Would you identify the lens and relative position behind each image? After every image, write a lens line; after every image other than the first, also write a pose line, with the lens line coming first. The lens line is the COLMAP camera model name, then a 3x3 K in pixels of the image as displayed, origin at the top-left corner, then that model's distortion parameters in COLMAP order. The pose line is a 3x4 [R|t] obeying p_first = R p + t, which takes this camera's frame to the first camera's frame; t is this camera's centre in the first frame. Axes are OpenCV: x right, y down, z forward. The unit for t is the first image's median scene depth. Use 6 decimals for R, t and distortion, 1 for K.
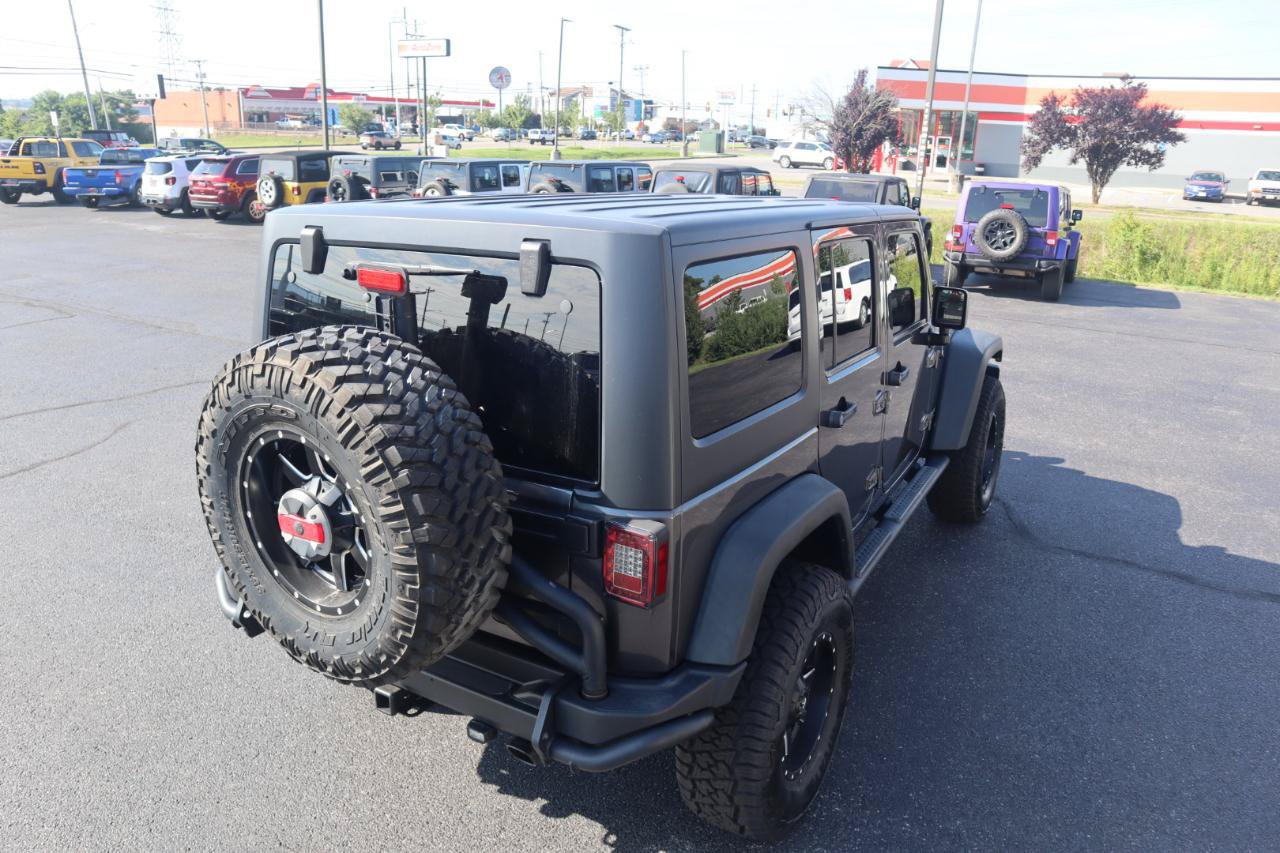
lens RADIAL K [[916.6, 0, 635.8], [0, 916.6, 430.1], [0, 0, 1]] dist [-0.109855, 0.071390]
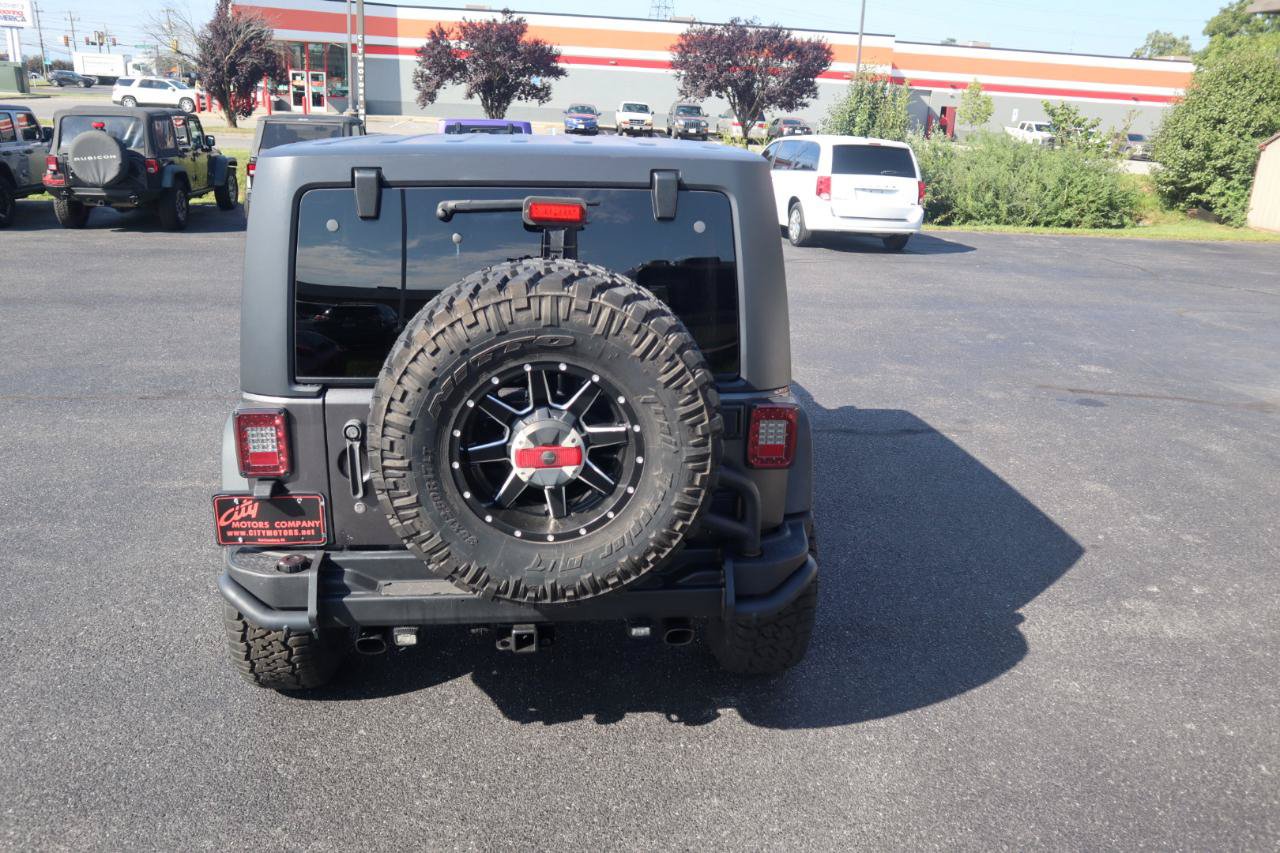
lens RADIAL K [[1019.1, 0, 637.0], [0, 1019.1, 432.1], [0, 0, 1]] dist [-0.089466, 0.082481]
pose [[0.798135, -0.182170, 0.574277, -0.153339], [0.165126, 0.982835, 0.082278, 0.000302], [-0.579408, 0.029159, 0.814516, 0.000941]]
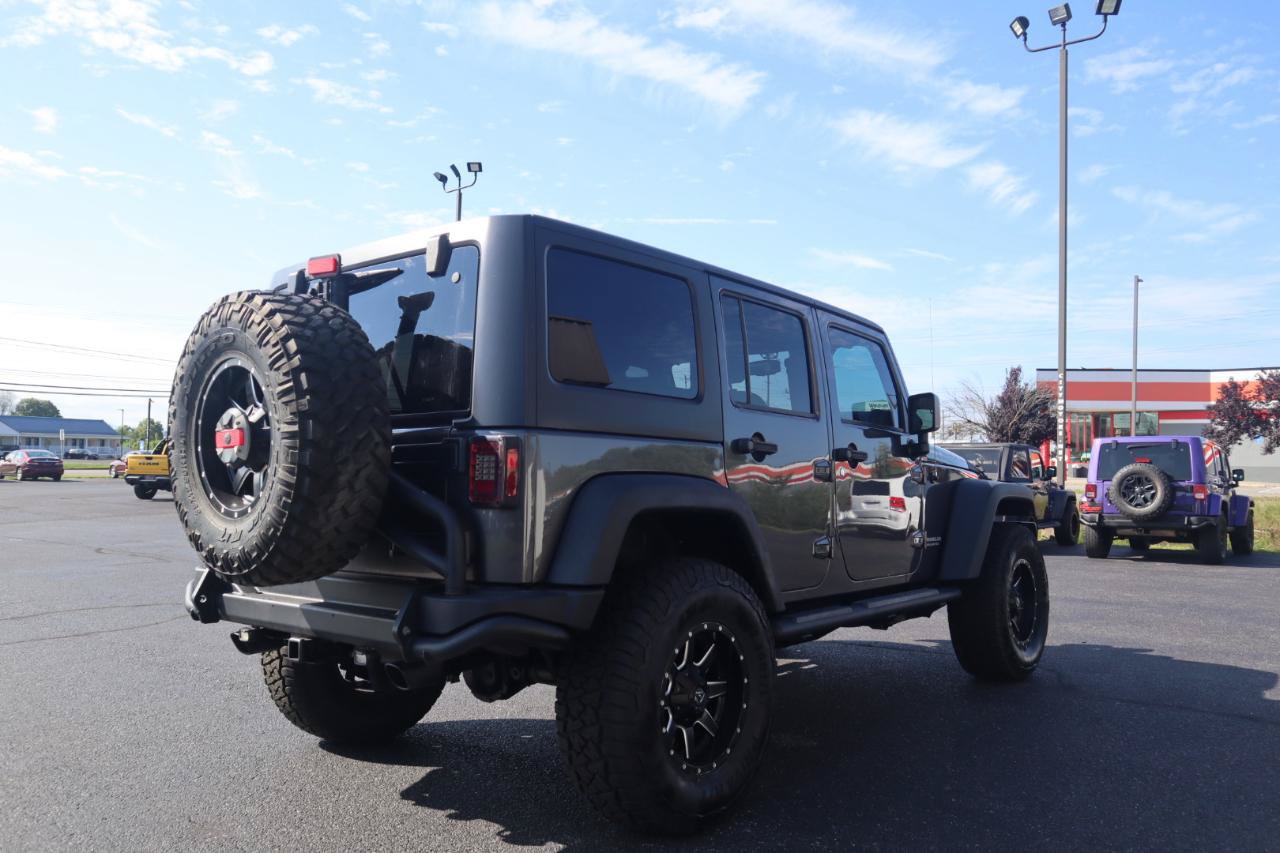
lens RADIAL K [[1019.1, 0, 637.0], [0, 1019.1, 432.1], [0, 0, 1]] dist [-0.089466, 0.082481]
pose [[0.987810, -0.020385, -0.154322, 0.063829], [-0.034028, 0.939133, -0.341865, 0.089463], [0.151898, 0.342949, 0.926991, -0.031941]]
